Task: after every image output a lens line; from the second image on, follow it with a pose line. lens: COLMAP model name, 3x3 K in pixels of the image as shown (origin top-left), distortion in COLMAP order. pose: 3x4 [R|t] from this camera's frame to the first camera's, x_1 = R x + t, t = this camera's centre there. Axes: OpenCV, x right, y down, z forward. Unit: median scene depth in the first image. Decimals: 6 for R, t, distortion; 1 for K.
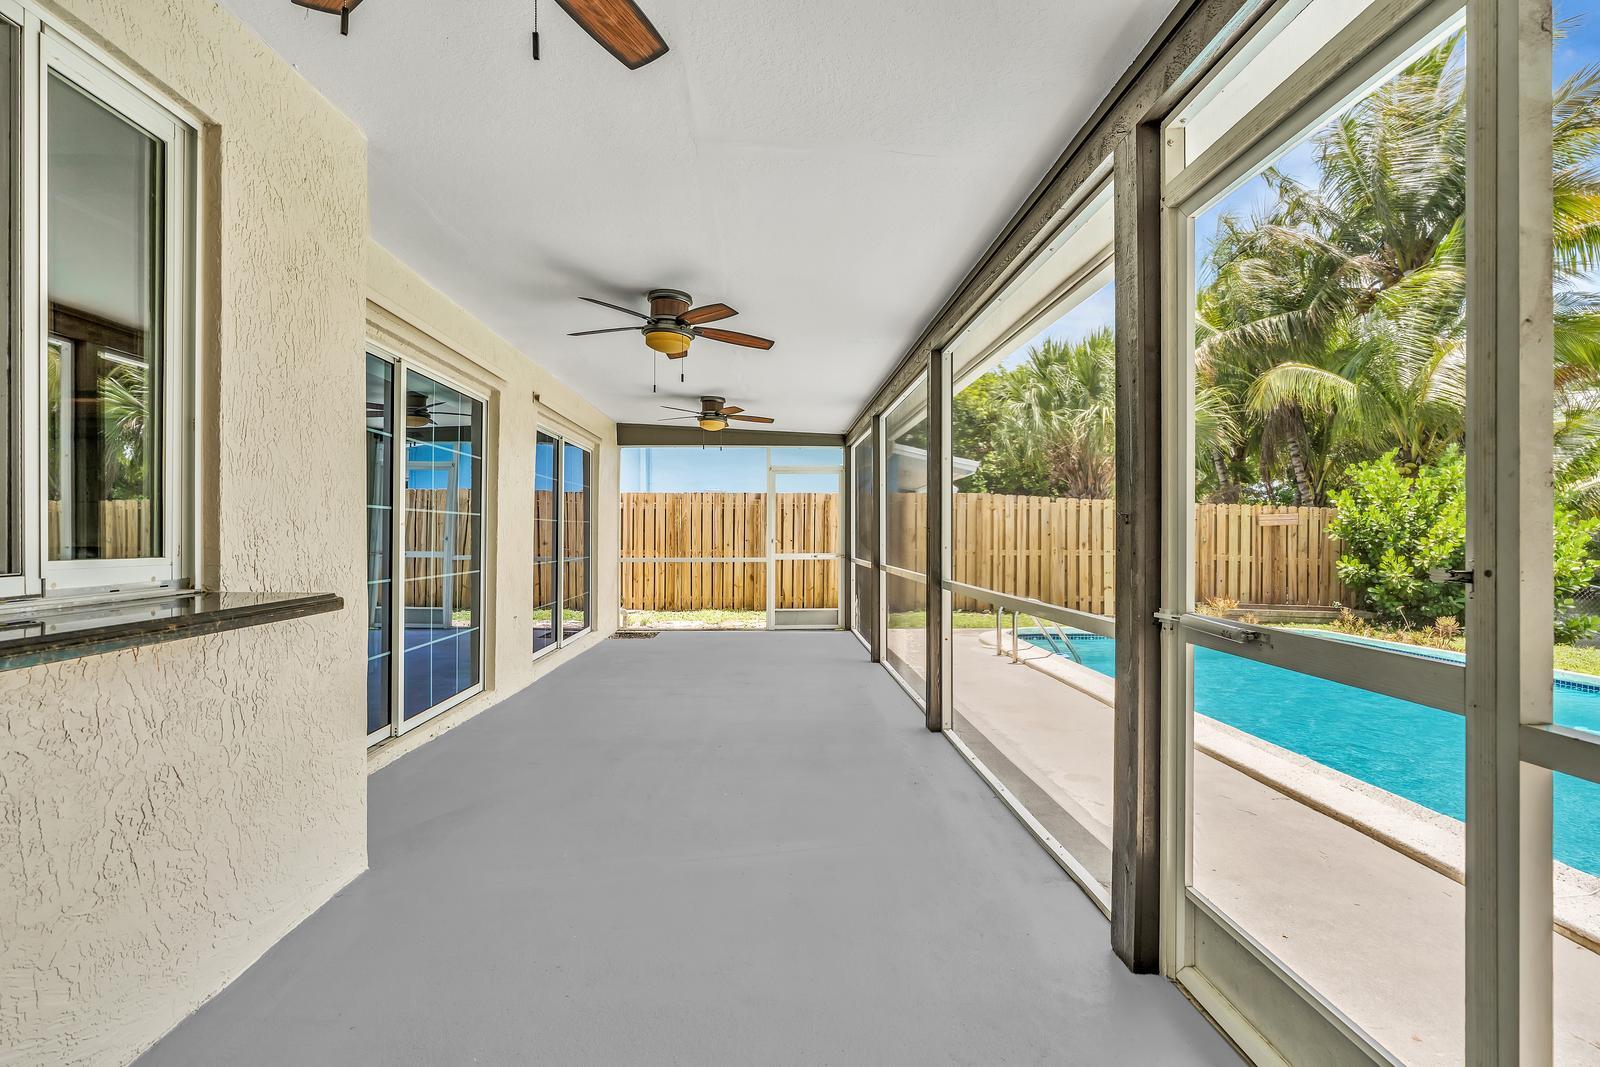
lens RADIAL K [[776.9, 0, 798.9], [0, 776.9, 531.9], [0, 0, 1]] dist [0.000735, 0.001473]
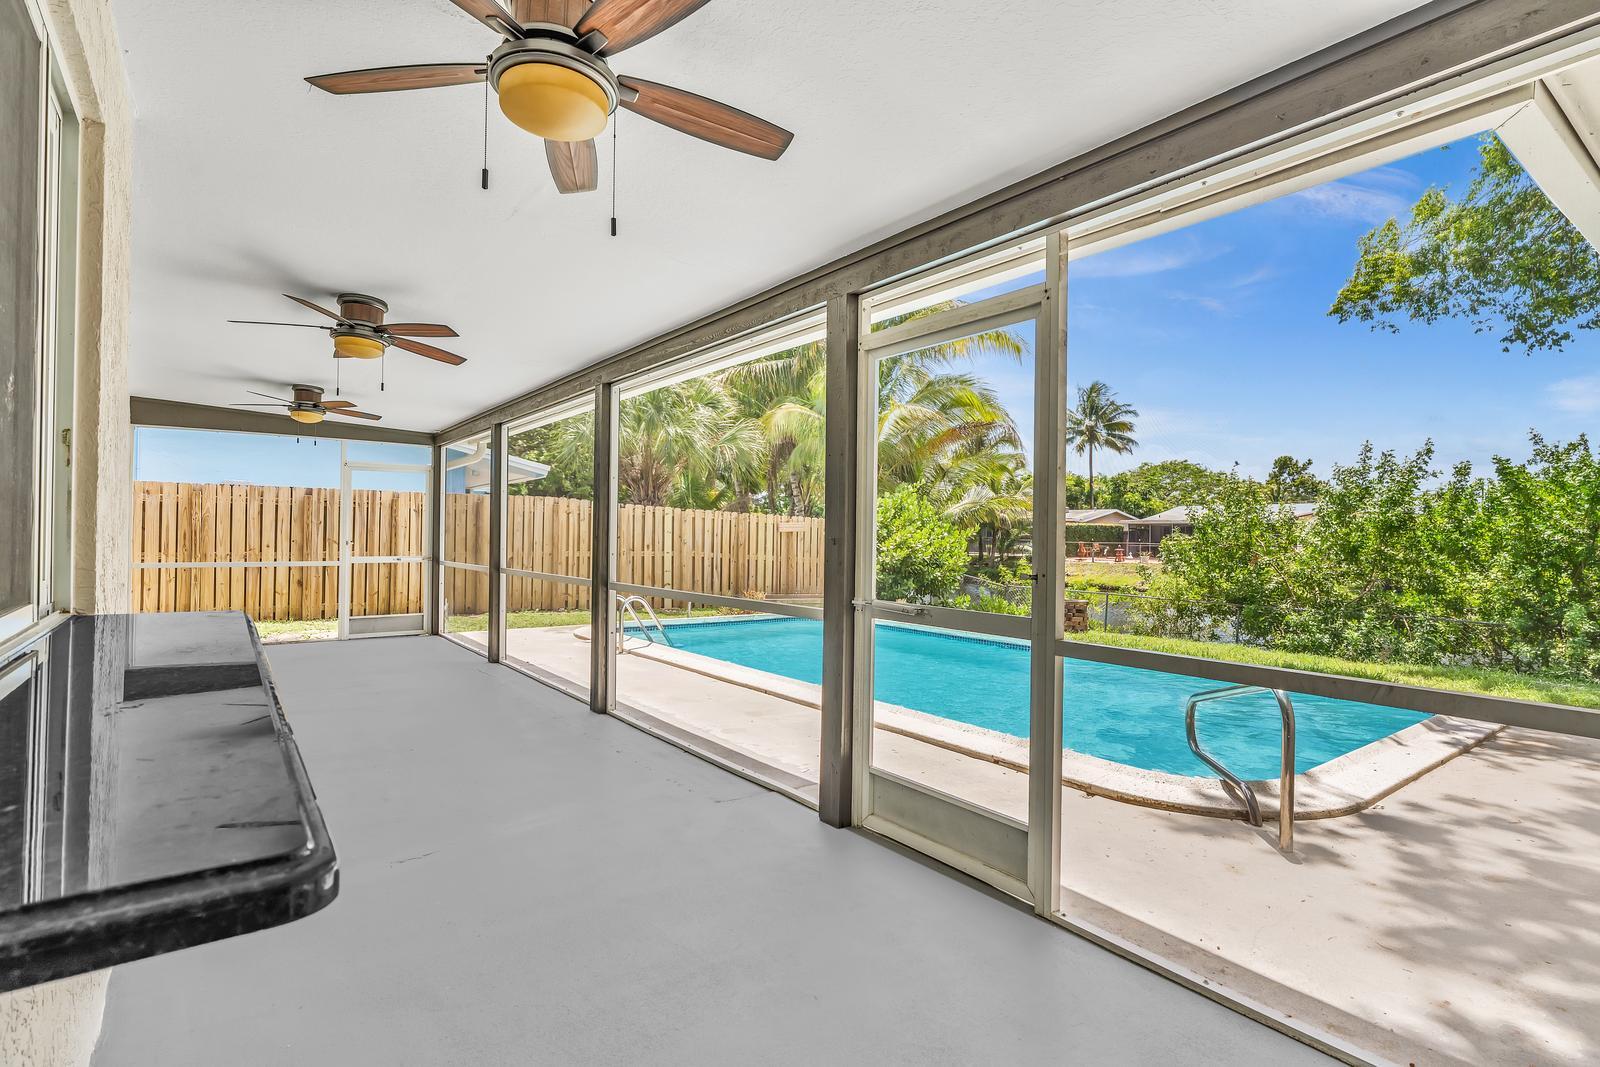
lens RADIAL K [[776.9, 0, 792.8], [0, 776.9, 532.6], [0, 0, 1]] dist [0.000735, 0.001473]
pose [[0.825614, 0.011517, 0.564118, -0.117609], [-0.013446, 0.999909, -0.000736, -0.006936], [-0.564076, -0.006977, 0.825694, -0.054462]]
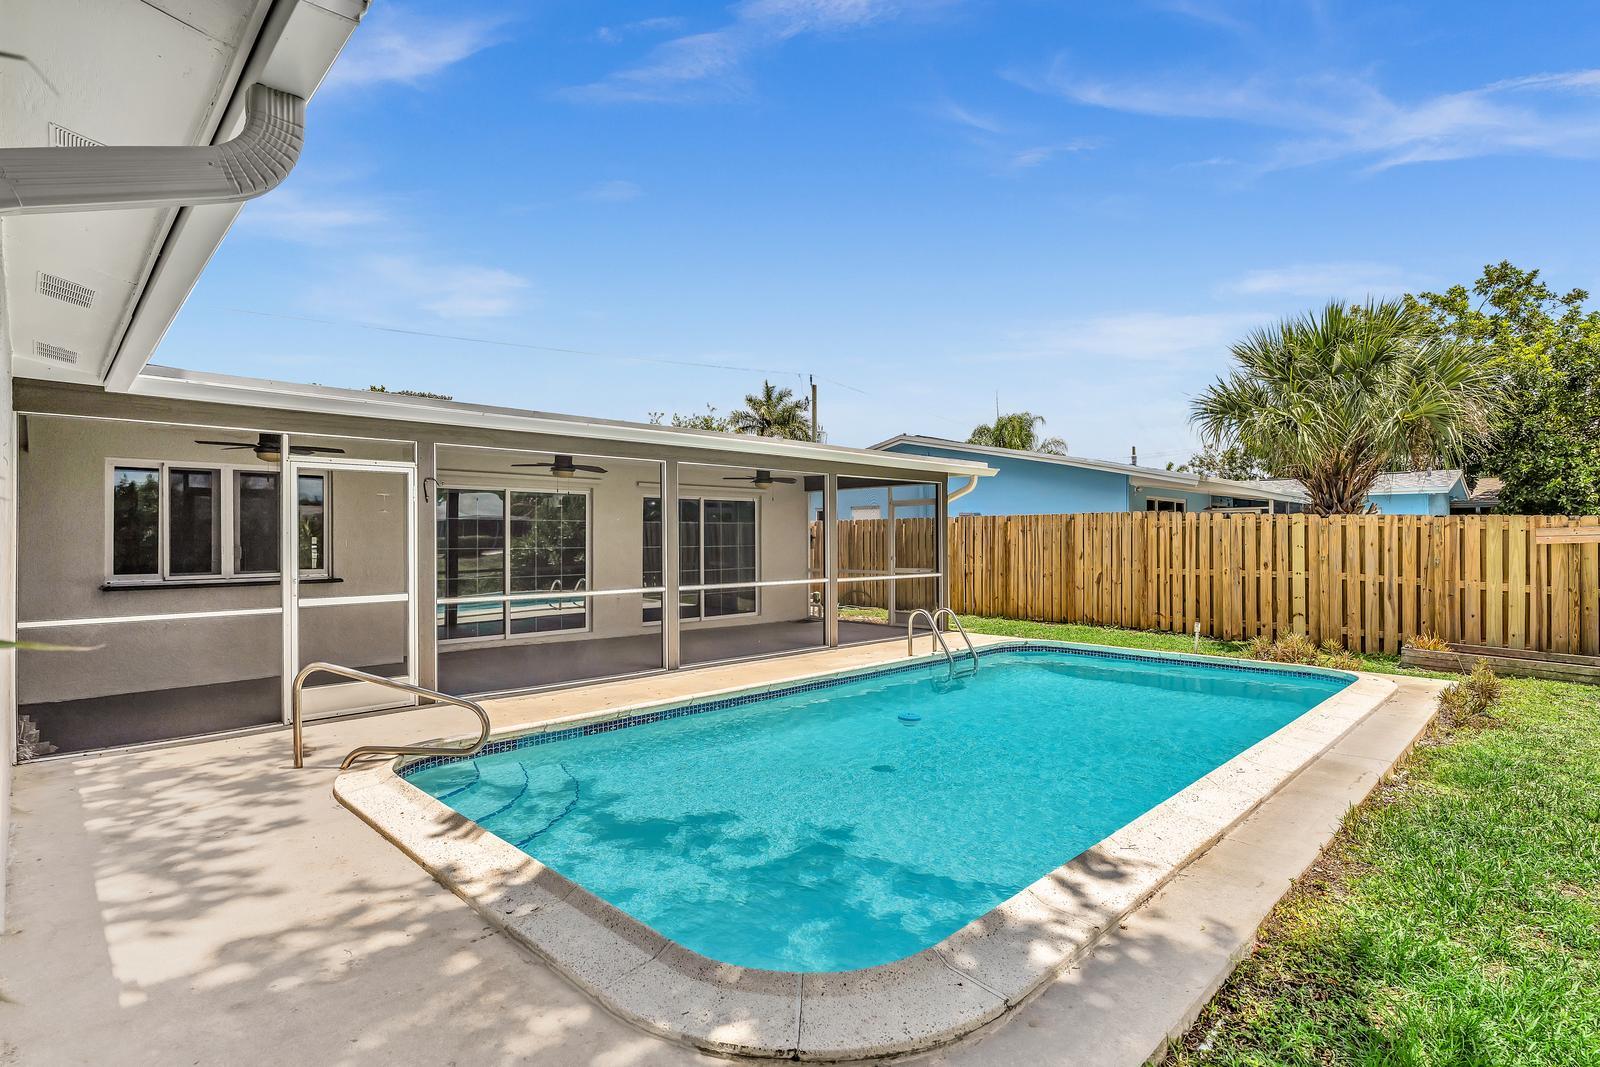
lens RADIAL K [[776.9, 0, 799.4], [0, 776.9, 539.2], [0, 0, 1]] dist [0.000735, 0.001473]
pose [[0.669239, -0.005614, -0.743026, 0.842464], [0.007935, 0.999968, -0.000408, -0.021255], [0.743005, -0.005623, 0.669262, 0.001755]]
